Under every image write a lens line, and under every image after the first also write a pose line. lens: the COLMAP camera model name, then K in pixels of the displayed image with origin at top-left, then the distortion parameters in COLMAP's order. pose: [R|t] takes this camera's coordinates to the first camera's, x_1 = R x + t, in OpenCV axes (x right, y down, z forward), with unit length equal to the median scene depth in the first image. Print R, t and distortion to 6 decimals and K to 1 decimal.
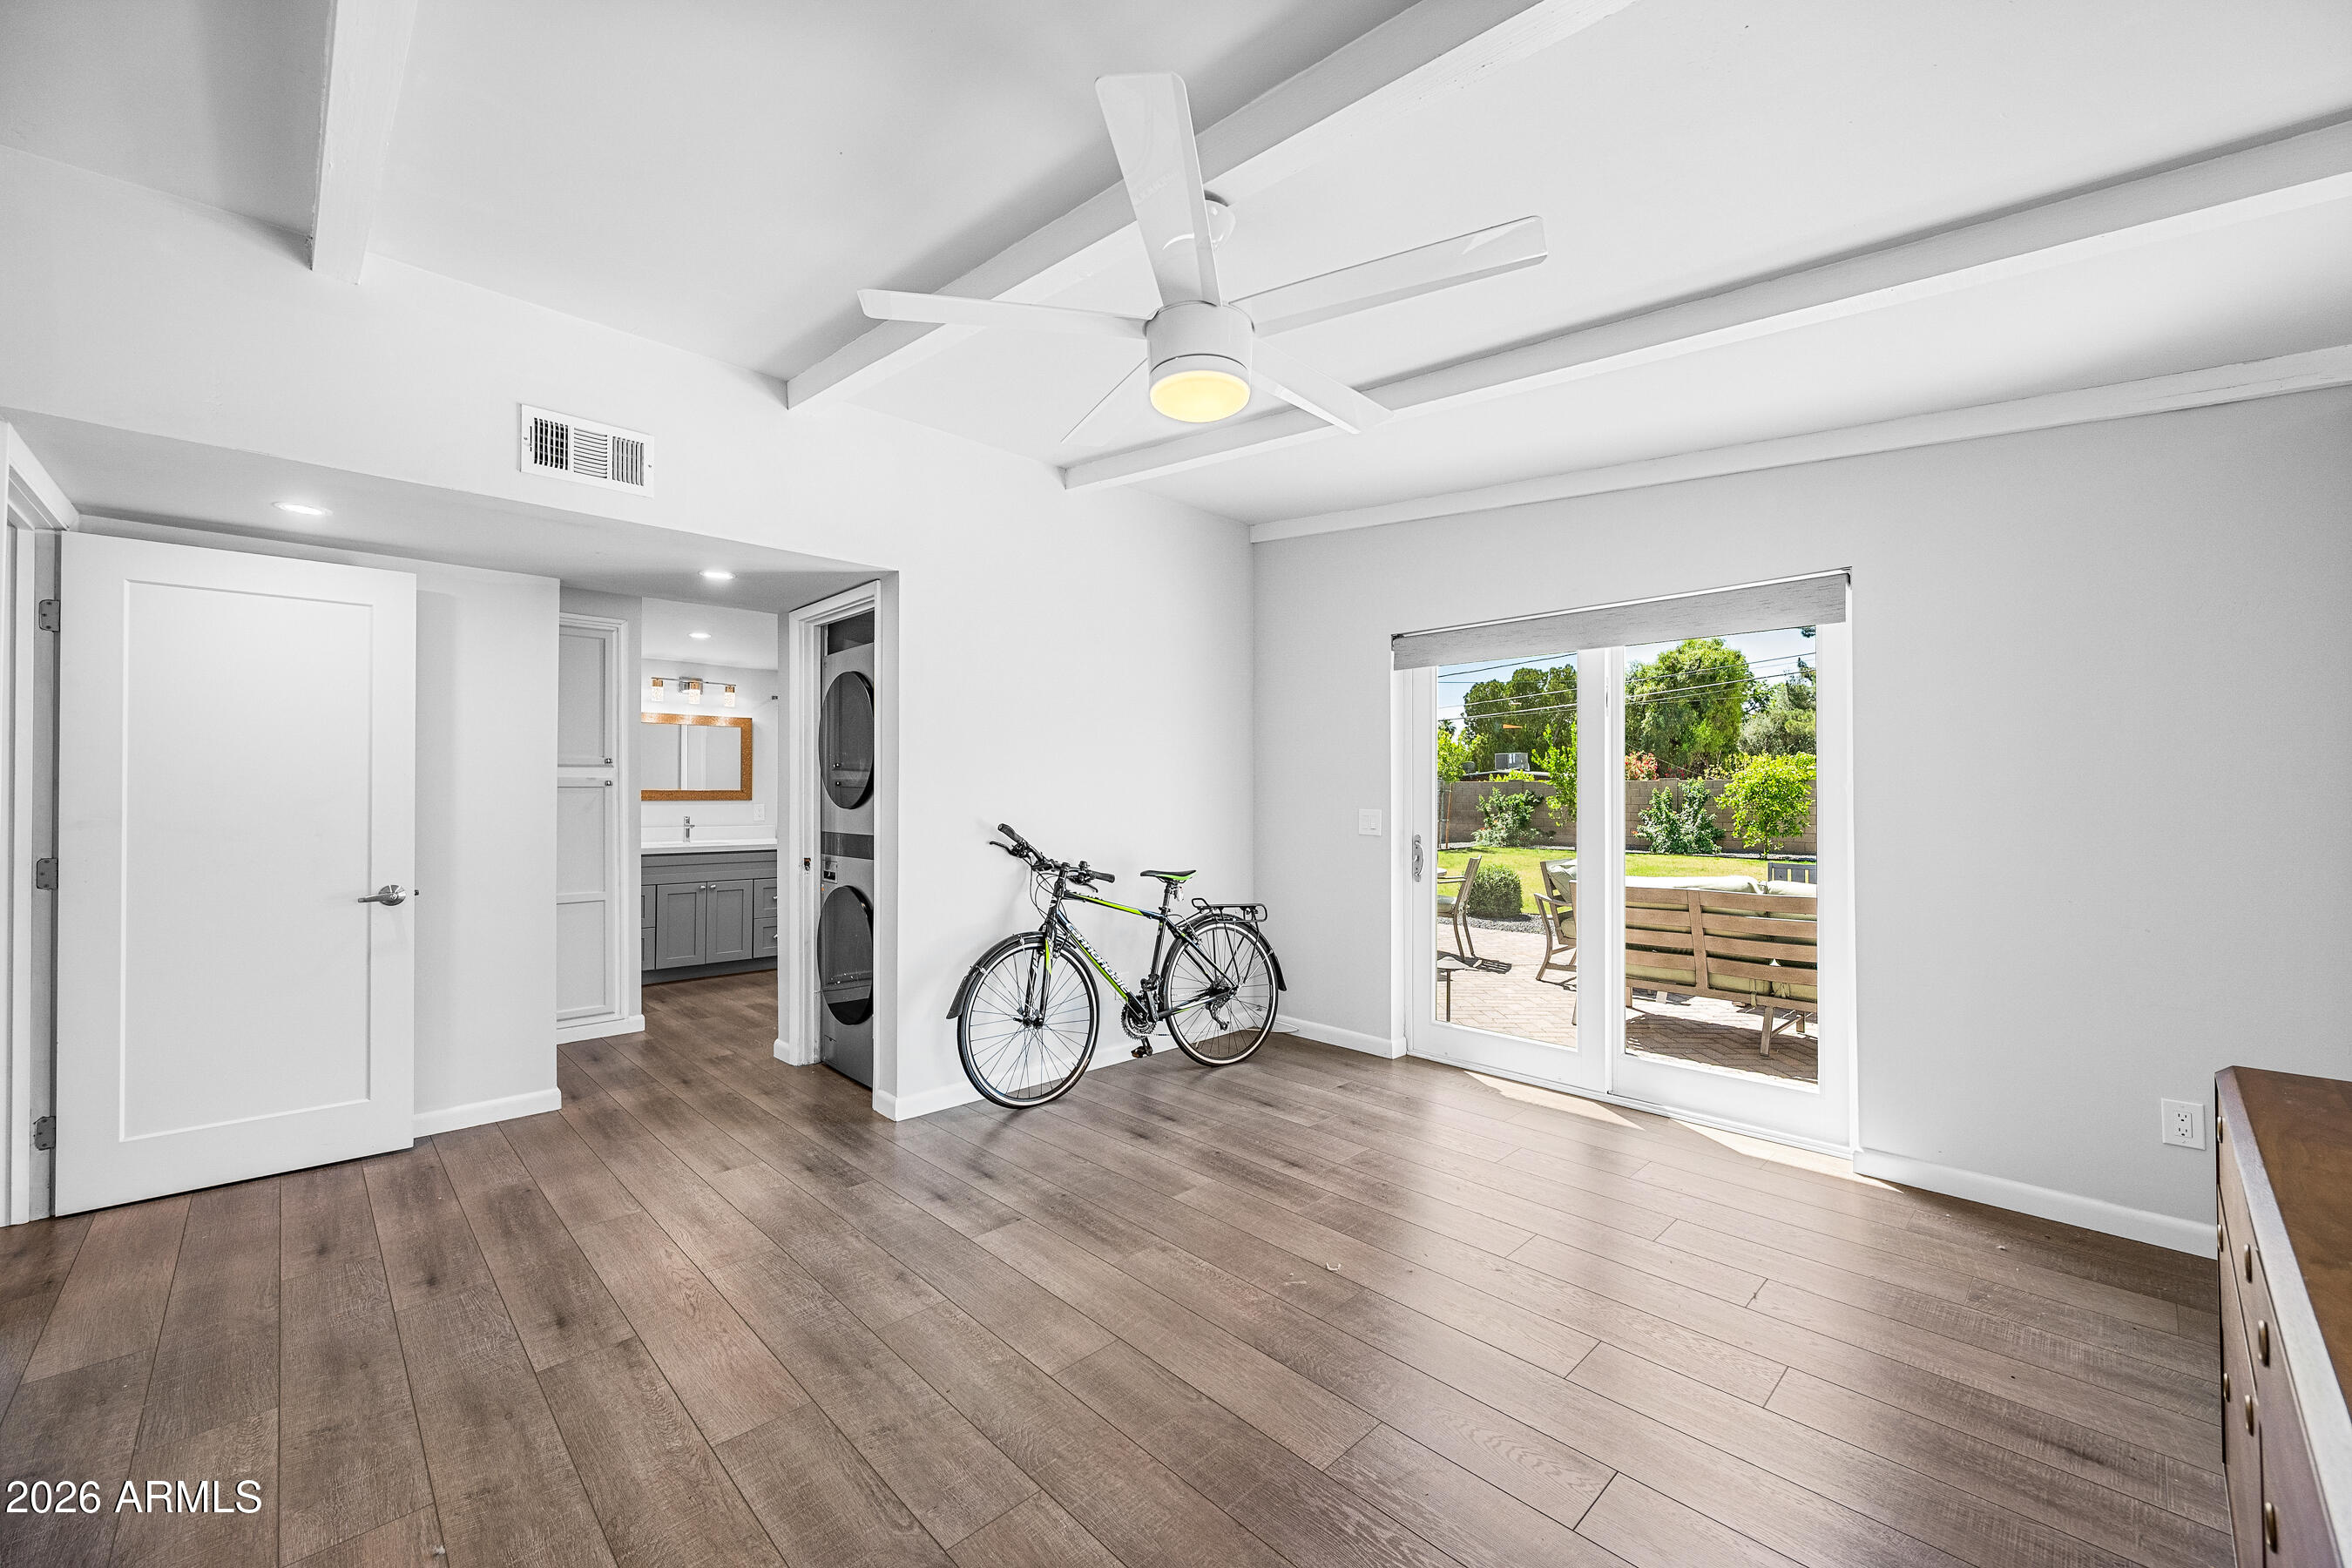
lens RADIAL K [[937.2, 0, 1168.4], [0, 937.2, 791.6], [0, 0, 1]] dist [0.000711, 0.000152]
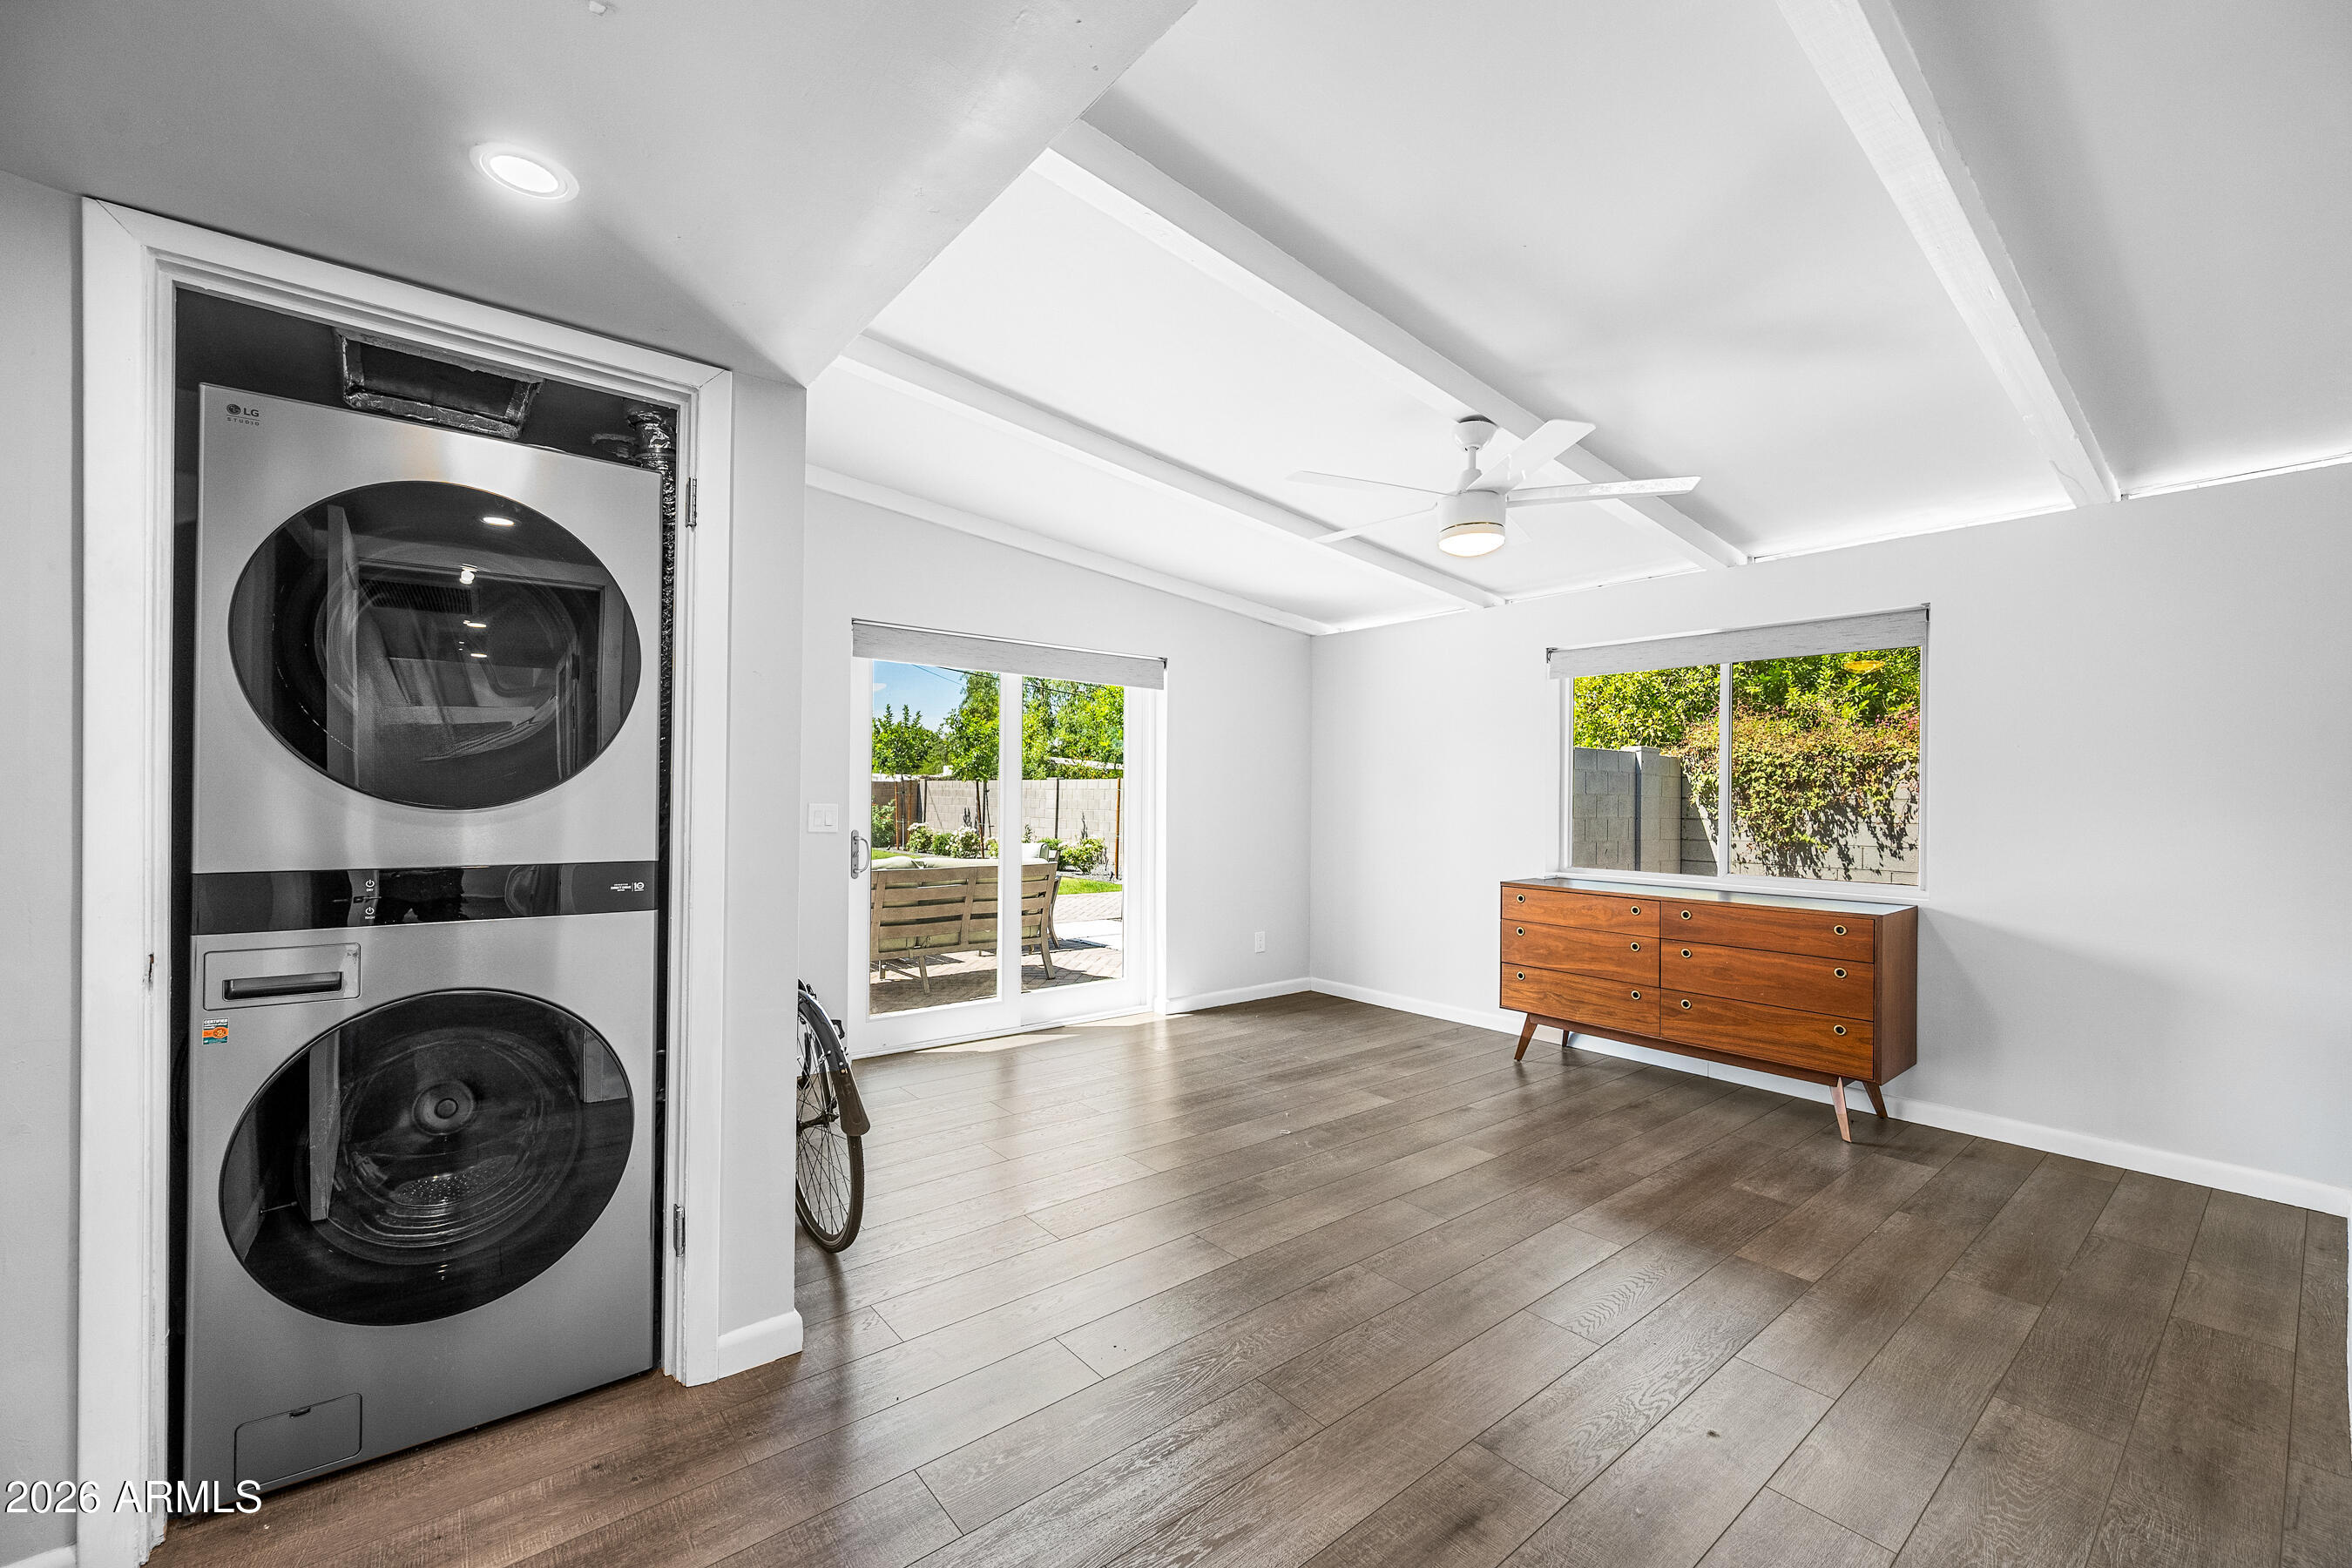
lens RADIAL K [[960.6, 0, 1197.9], [0, 960.6, 790.5], [0, 0, 1]] dist [-0.000059, -0.000005]
pose [[0.070376, 0.011425, 0.997455, -0.764814], [-0.010422, 0.999888, -0.010718, 0.013091], [-0.997466, -0.009641, 0.070487, 0.634995]]
